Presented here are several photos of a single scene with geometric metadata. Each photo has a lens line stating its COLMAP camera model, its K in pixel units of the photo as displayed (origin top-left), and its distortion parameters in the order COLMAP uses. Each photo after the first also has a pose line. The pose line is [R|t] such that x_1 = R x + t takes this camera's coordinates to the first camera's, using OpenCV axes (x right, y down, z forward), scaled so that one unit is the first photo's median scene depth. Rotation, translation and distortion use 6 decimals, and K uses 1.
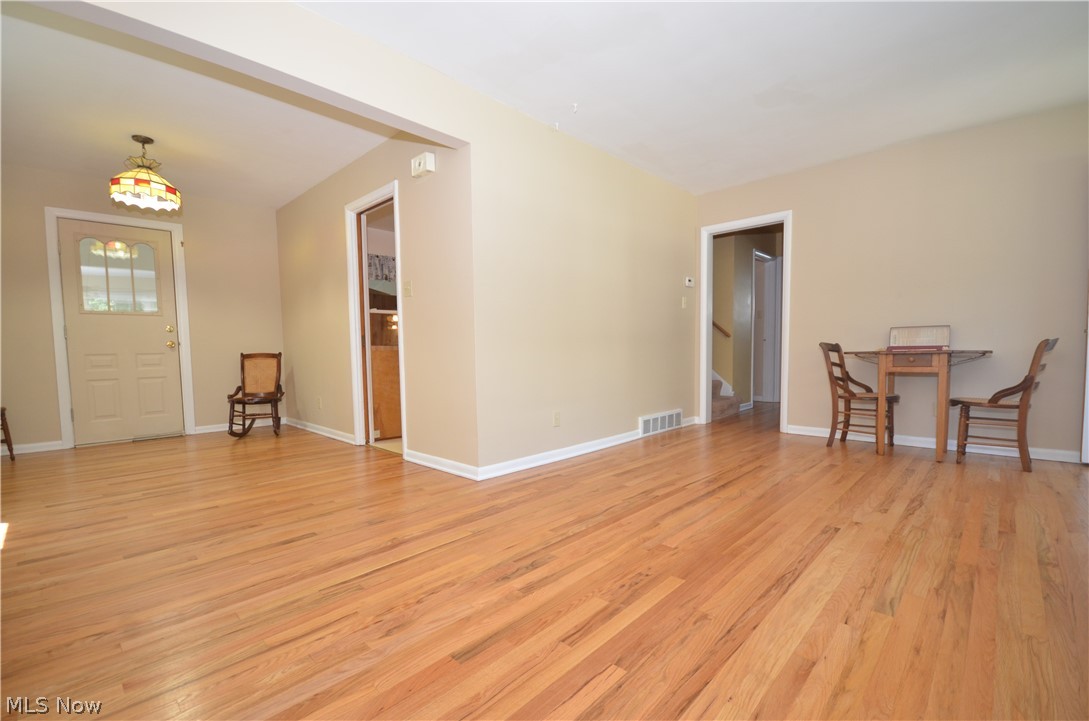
lens RADIAL K [[475.3, 0, 542.8], [0, 475.3, 380.0], [0, 0, 1]] dist [0.006193, -0.008109]
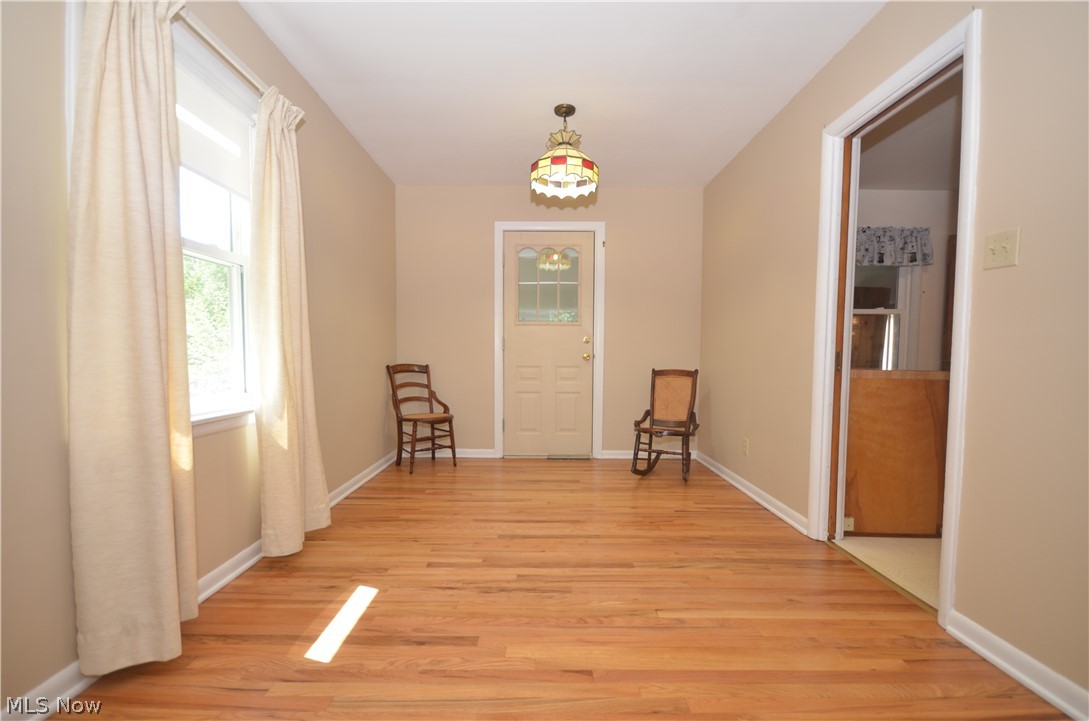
lens RADIAL K [[475.3, 0, 542.8], [0, 475.3, 380.0], [0, 0, 1]] dist [0.006193, -0.008109]
pose [[0.700710, 0.057505, -0.711125, -0.220295], [-0.064585, 0.997767, 0.017045, -0.046951], [0.710517, 0.033985, 0.702859, 0.349755]]
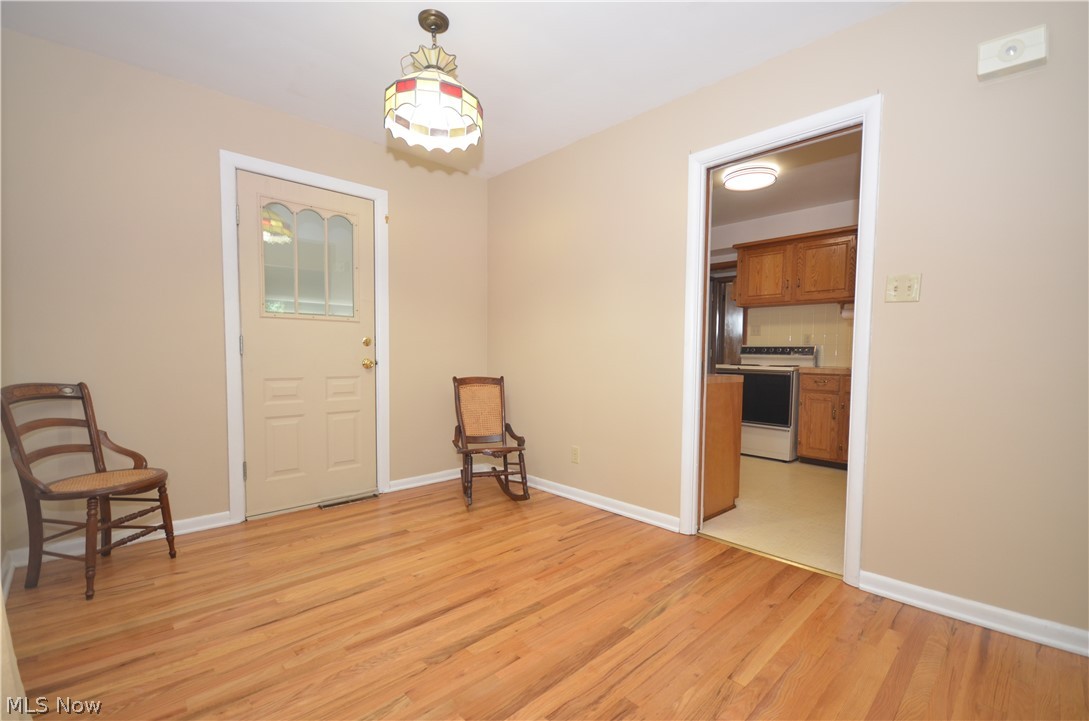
lens RADIAL K [[475.3, 0, 542.8], [0, 475.3, 380.0], [0, 0, 1]] dist [0.006193, -0.008109]
pose [[0.999040, 0.025463, -0.035644, -0.573140], [-0.025893, 0.999597, -0.011655, -0.056665], [0.035333, 0.012567, 0.999297, 0.363930]]
